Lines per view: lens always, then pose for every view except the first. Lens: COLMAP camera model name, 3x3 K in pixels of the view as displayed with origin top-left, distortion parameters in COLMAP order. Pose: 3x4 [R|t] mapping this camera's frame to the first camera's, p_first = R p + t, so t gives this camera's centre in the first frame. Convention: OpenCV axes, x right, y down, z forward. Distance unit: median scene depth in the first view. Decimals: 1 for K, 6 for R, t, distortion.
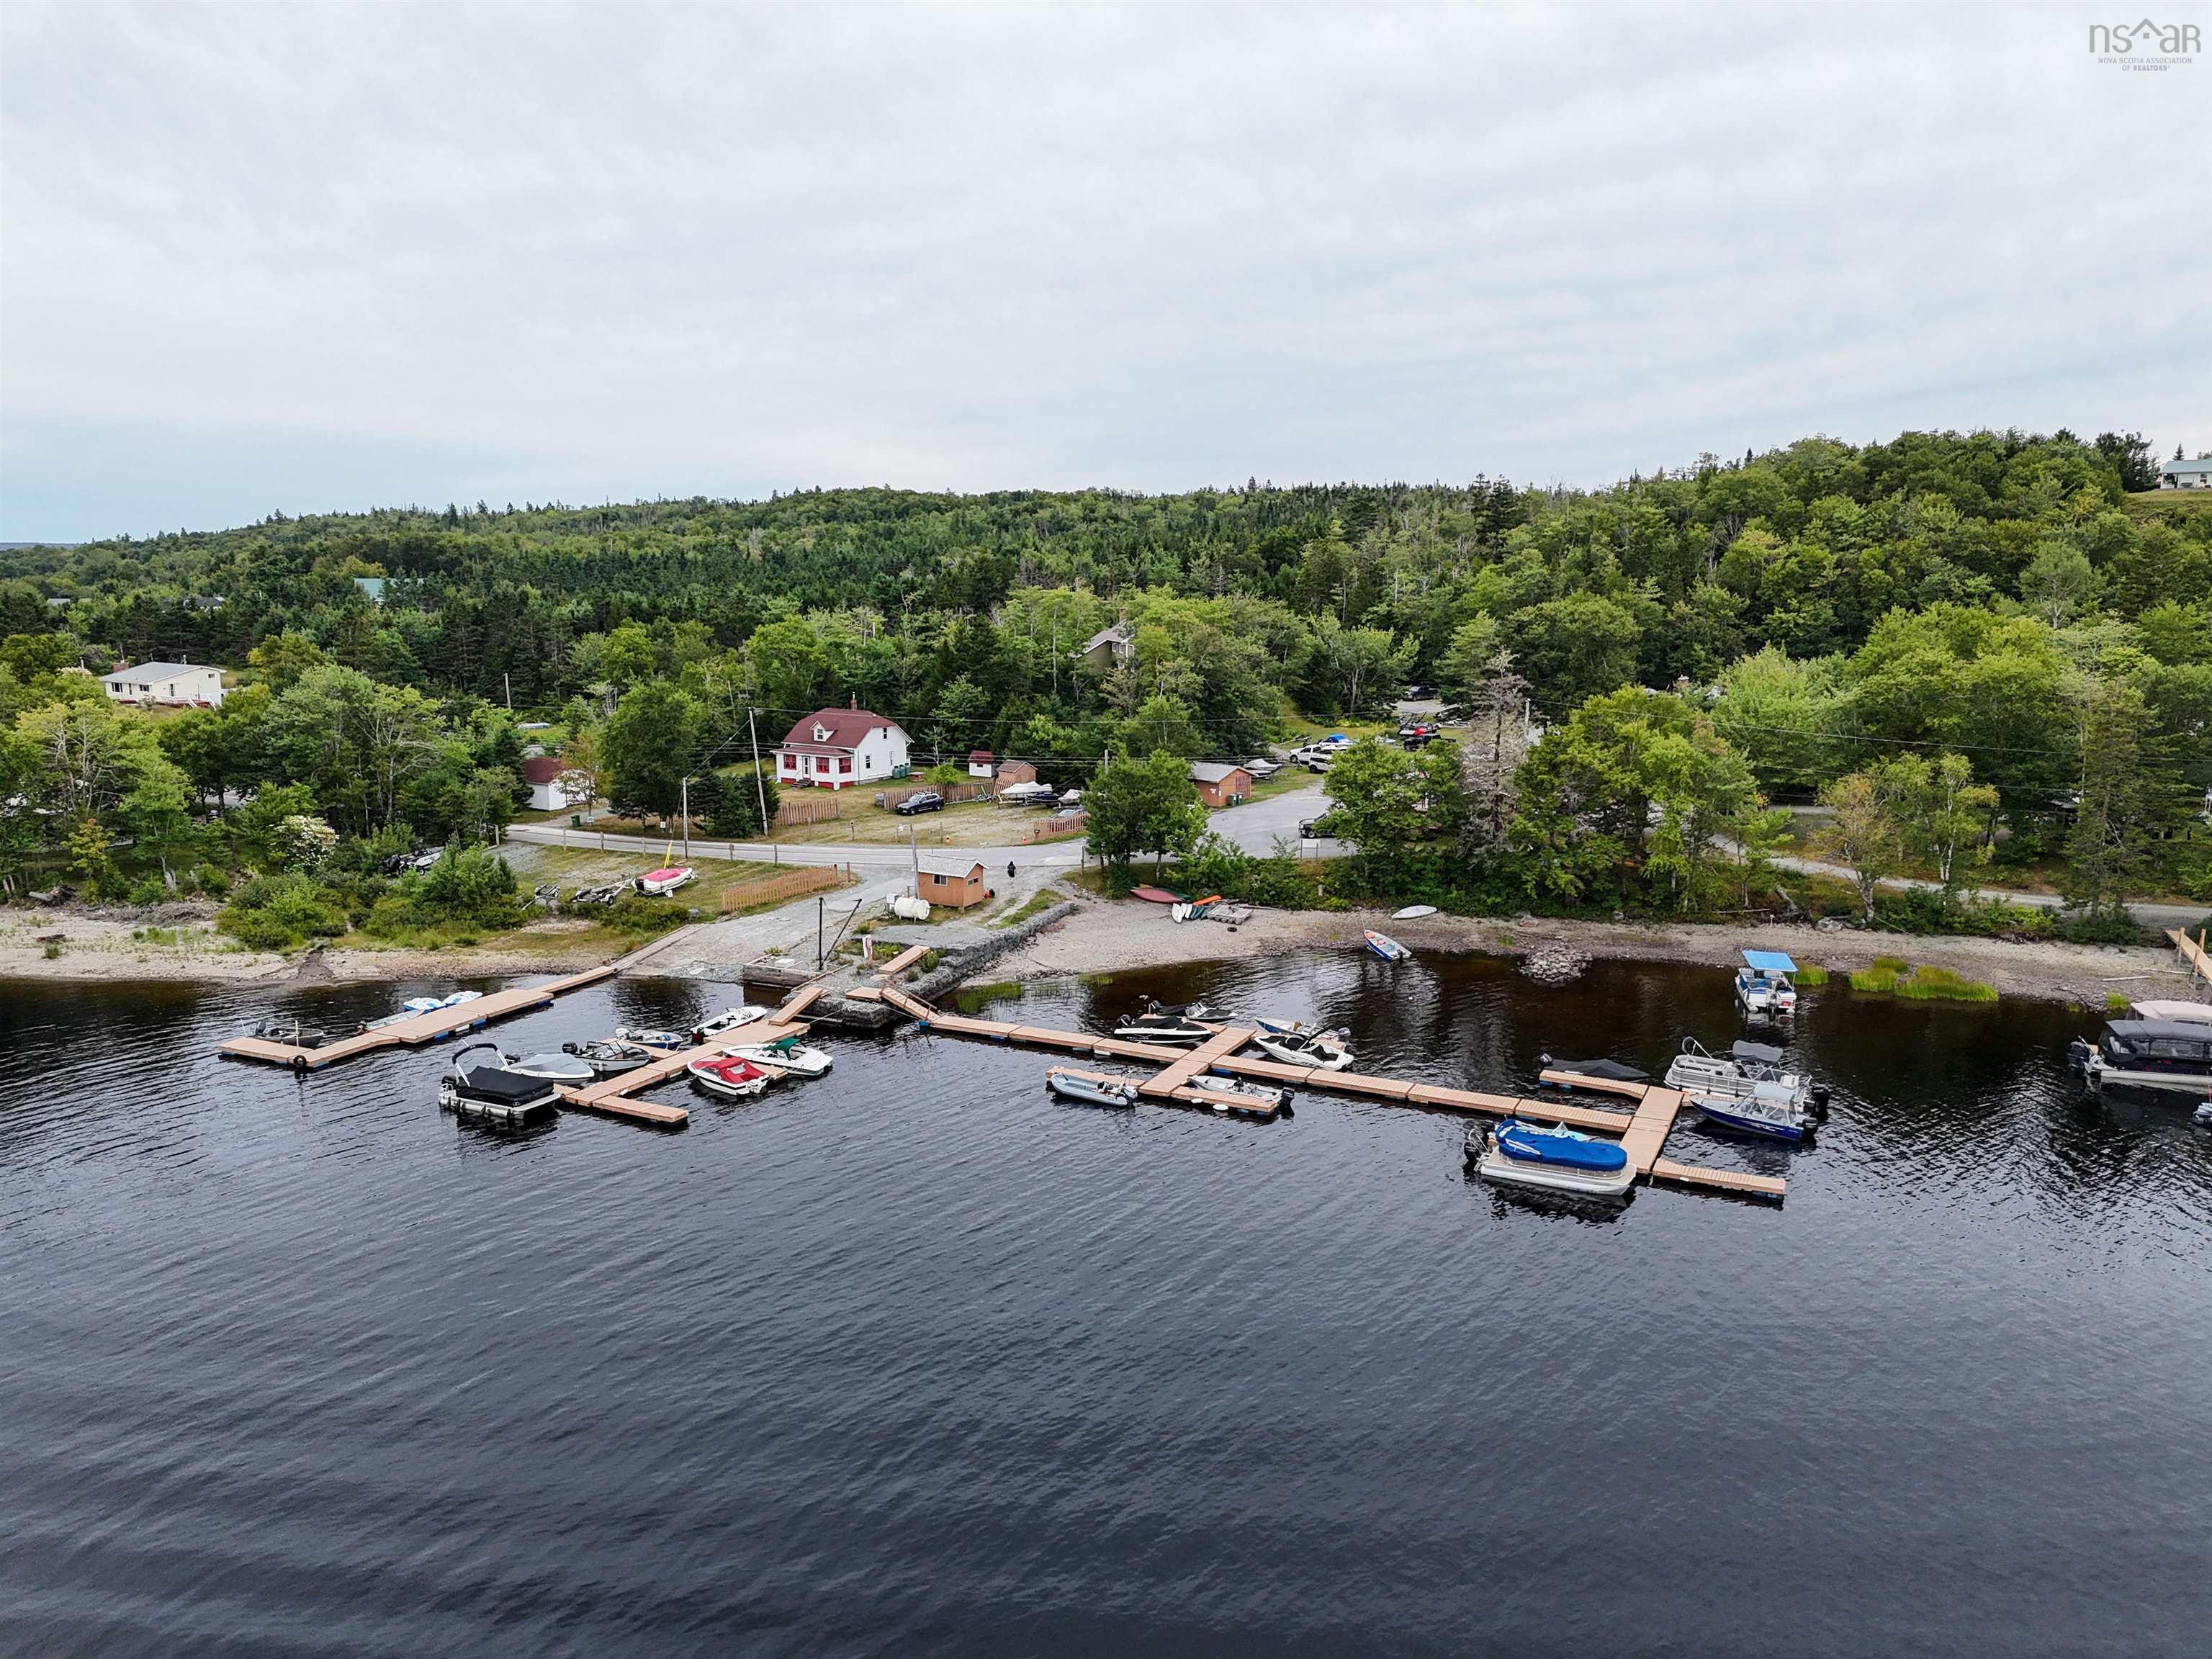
lens RADIAL K [[1625.2, 0, 1106.0], [0, 1625.2, 829.5], [0, 0, 1]] dist [0.079199, -0.075930]
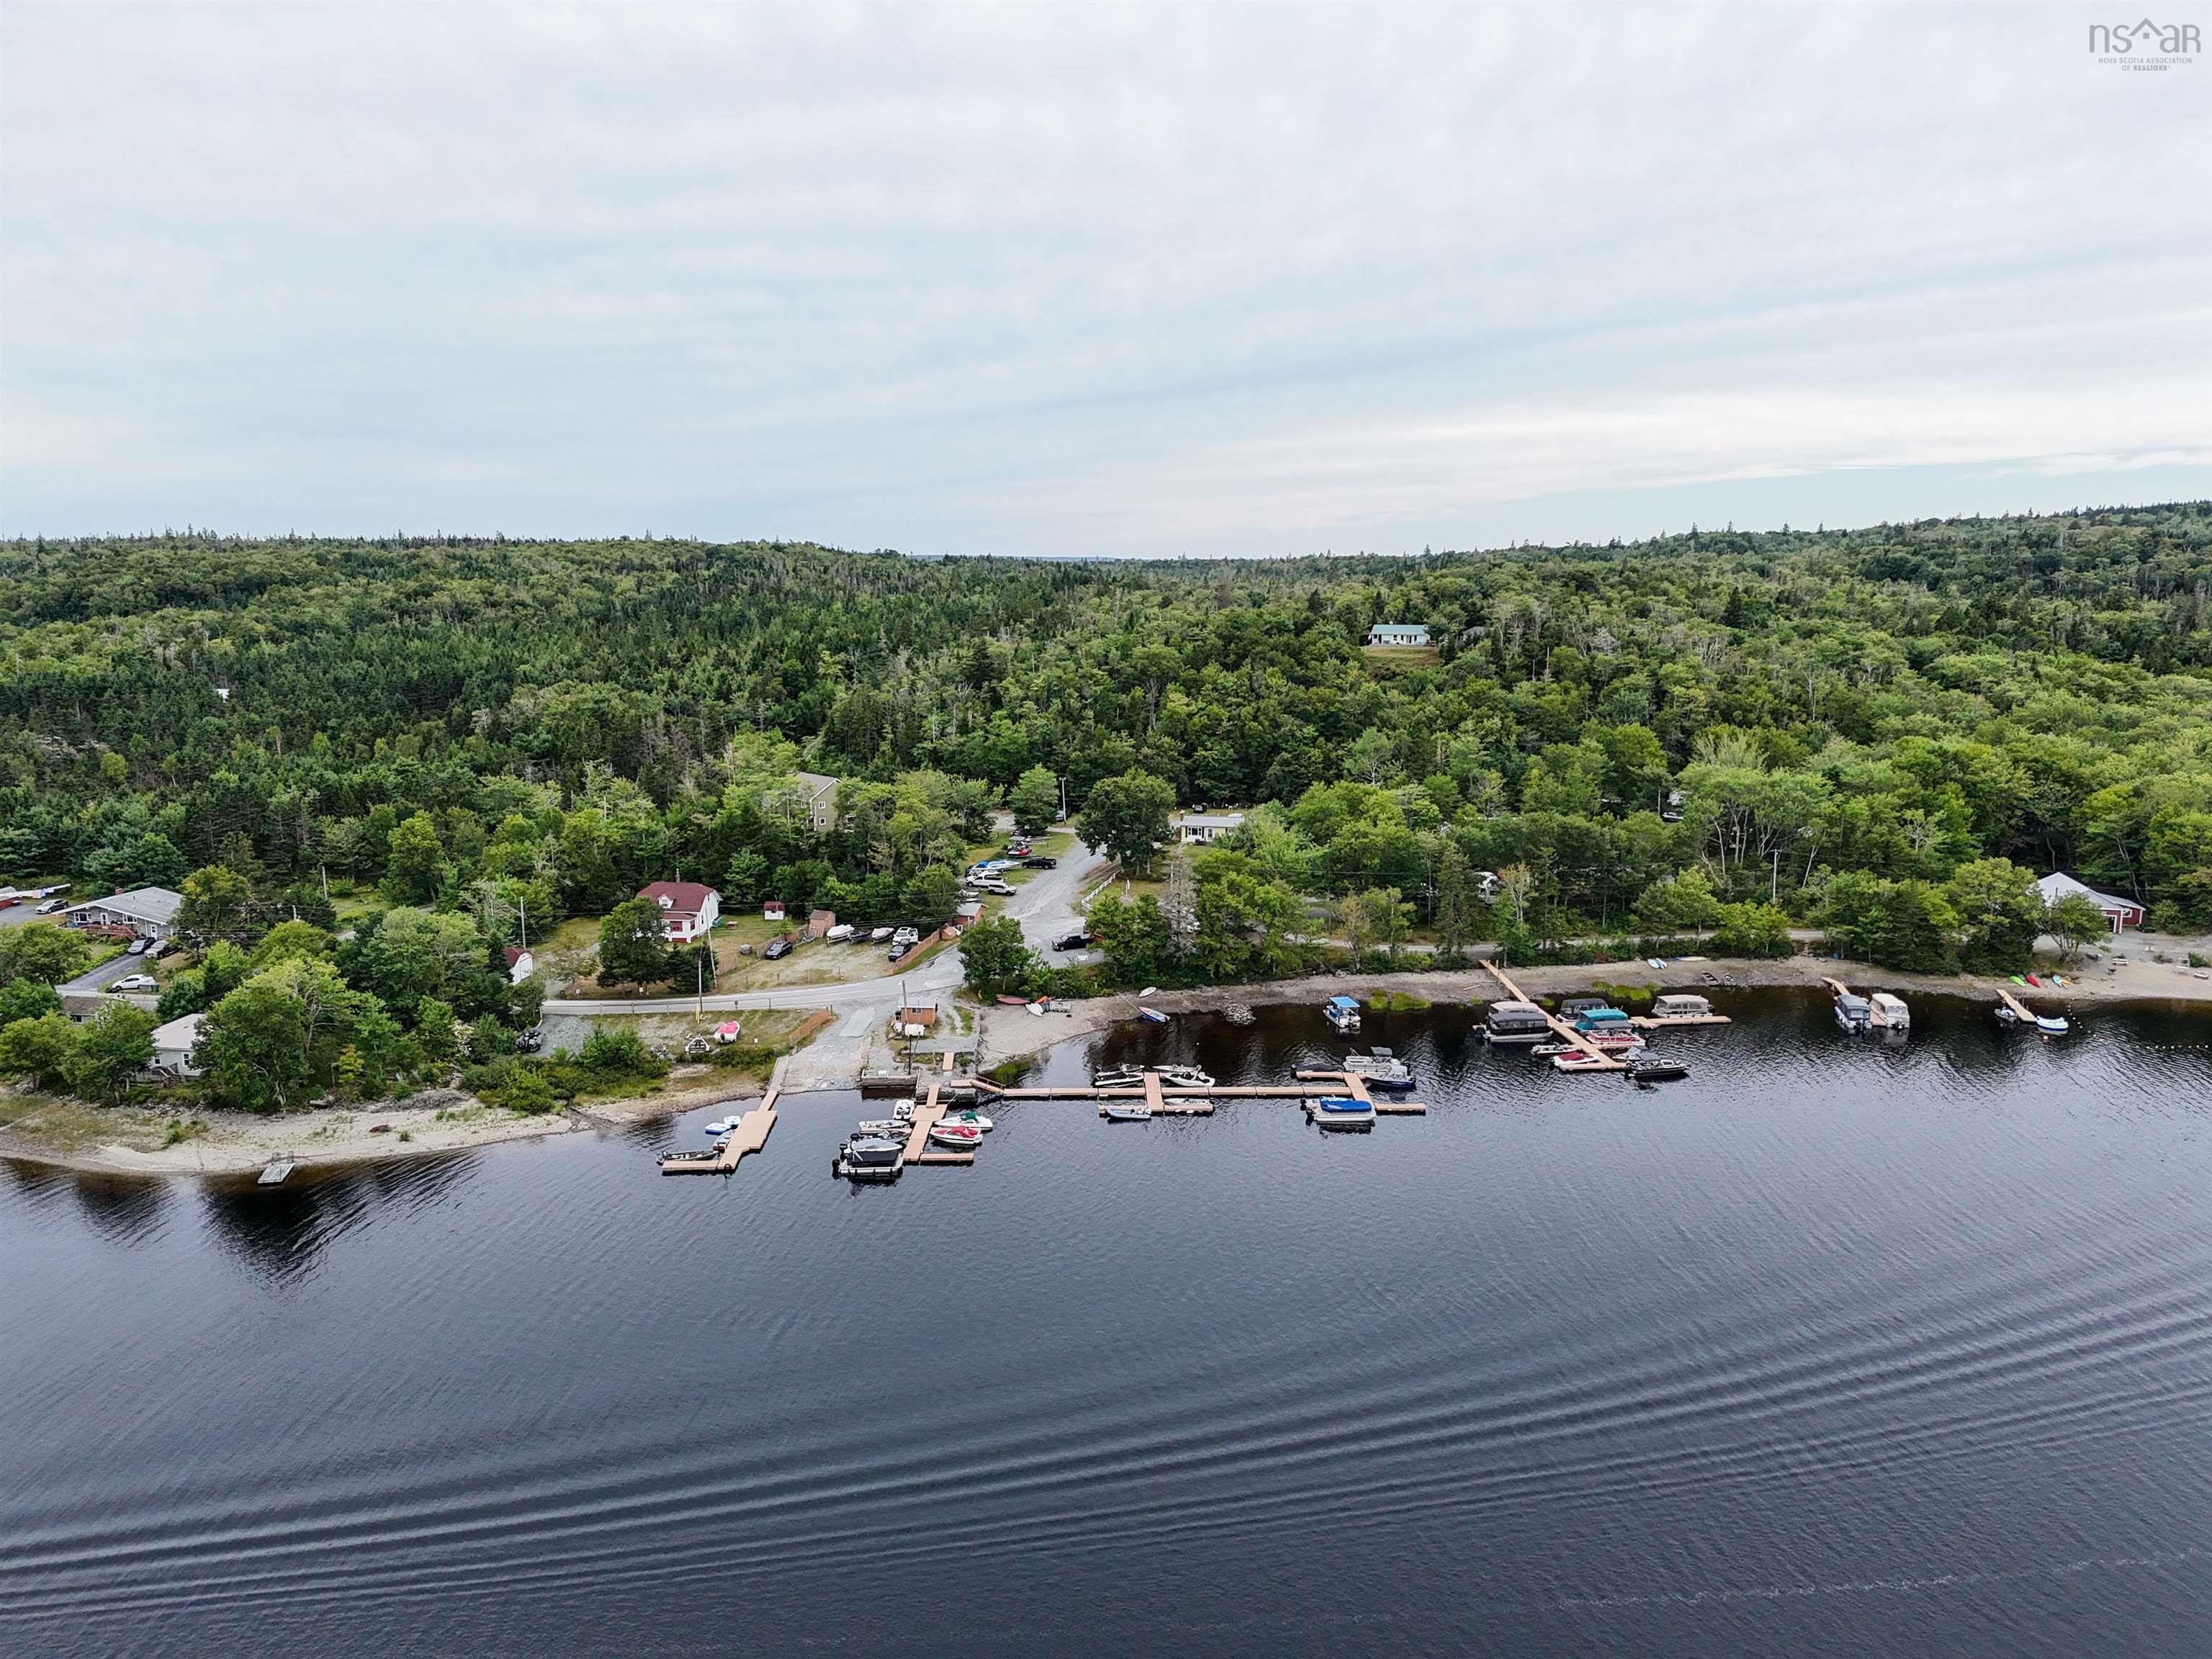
lens RADIAL K [[1631.7, 0, 1086.5], [0, 1631.7, 825.0], [0, 0, 1]] dist [0.080731, -0.084209]
pose [[0.894640, -0.080775, 0.439426, -0.651547], [0.078426, 0.996642, 0.023532, -0.181882], [-0.439851, 0.013409, 0.897971, -0.603592]]
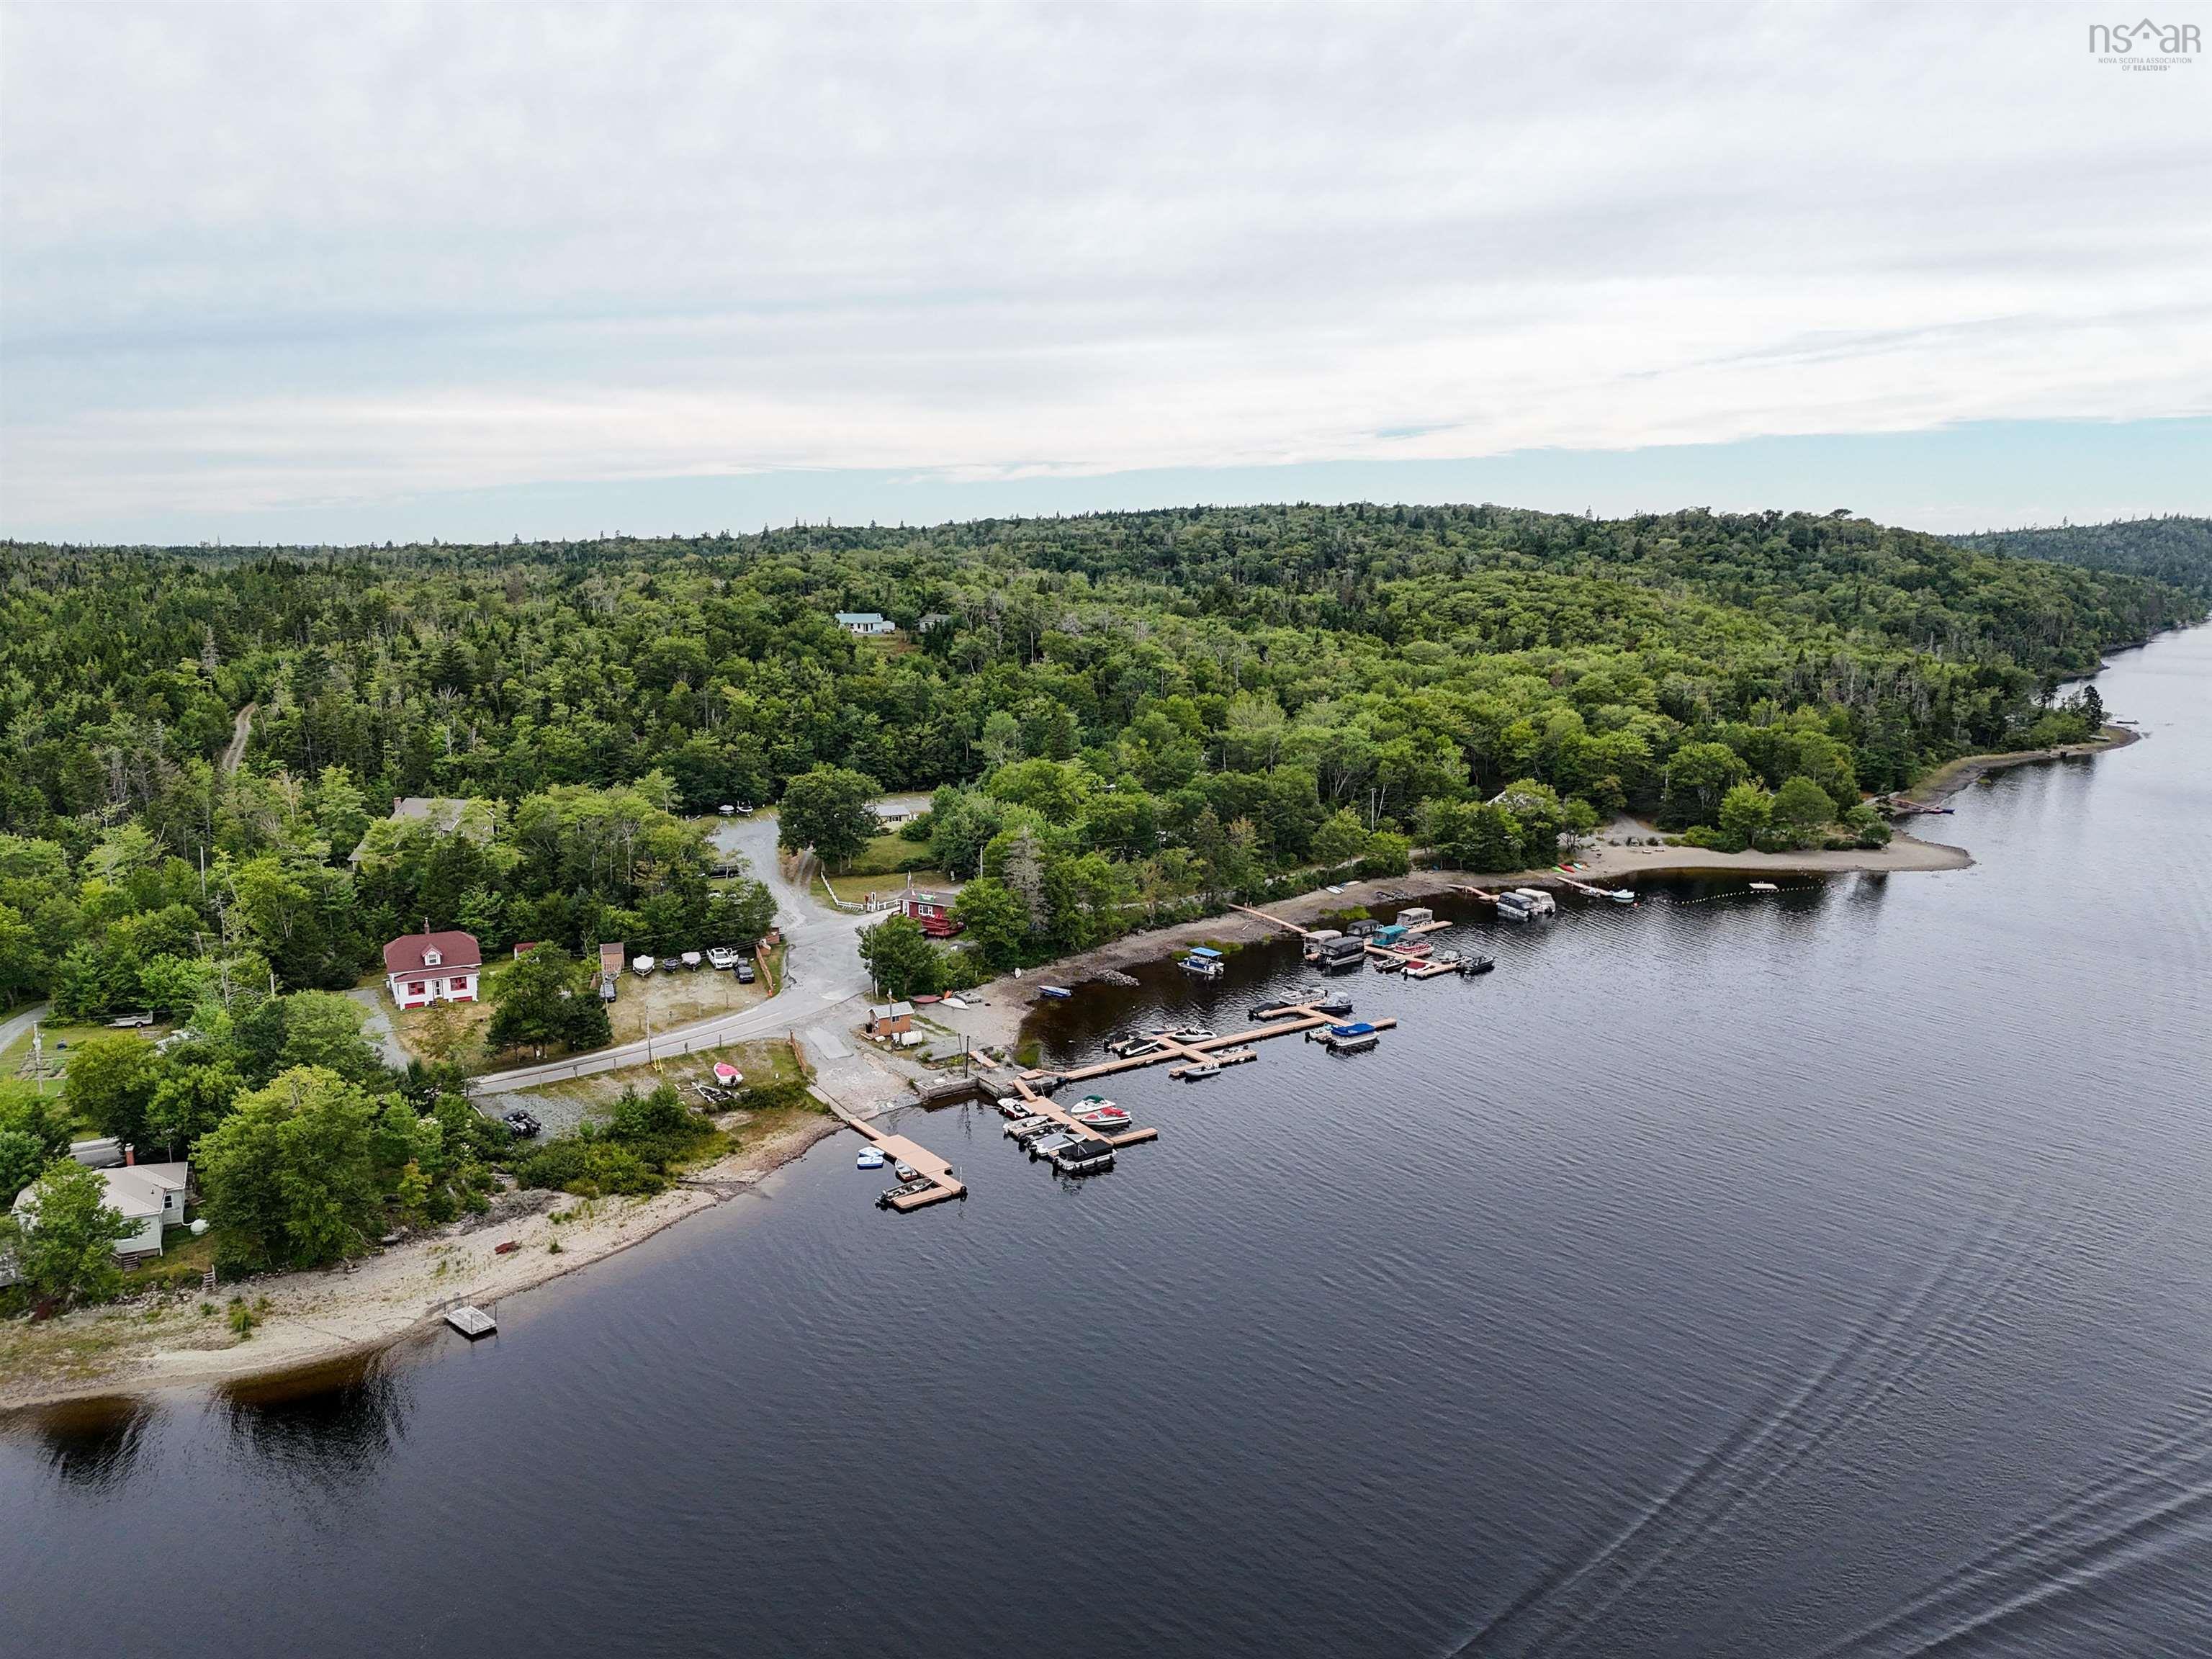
lens RADIAL K [[1667.4, 0, 1102.2], [0, 1667.4, 750.2], [0, 0, 1]] dist [0.083567, -0.083570]
pose [[0.478258, -0.113684, 0.870830, -1.370539], [0.142912, 0.988444, 0.050551, -0.277783], [-0.866514, 0.100276, 0.488977, -0.032771]]
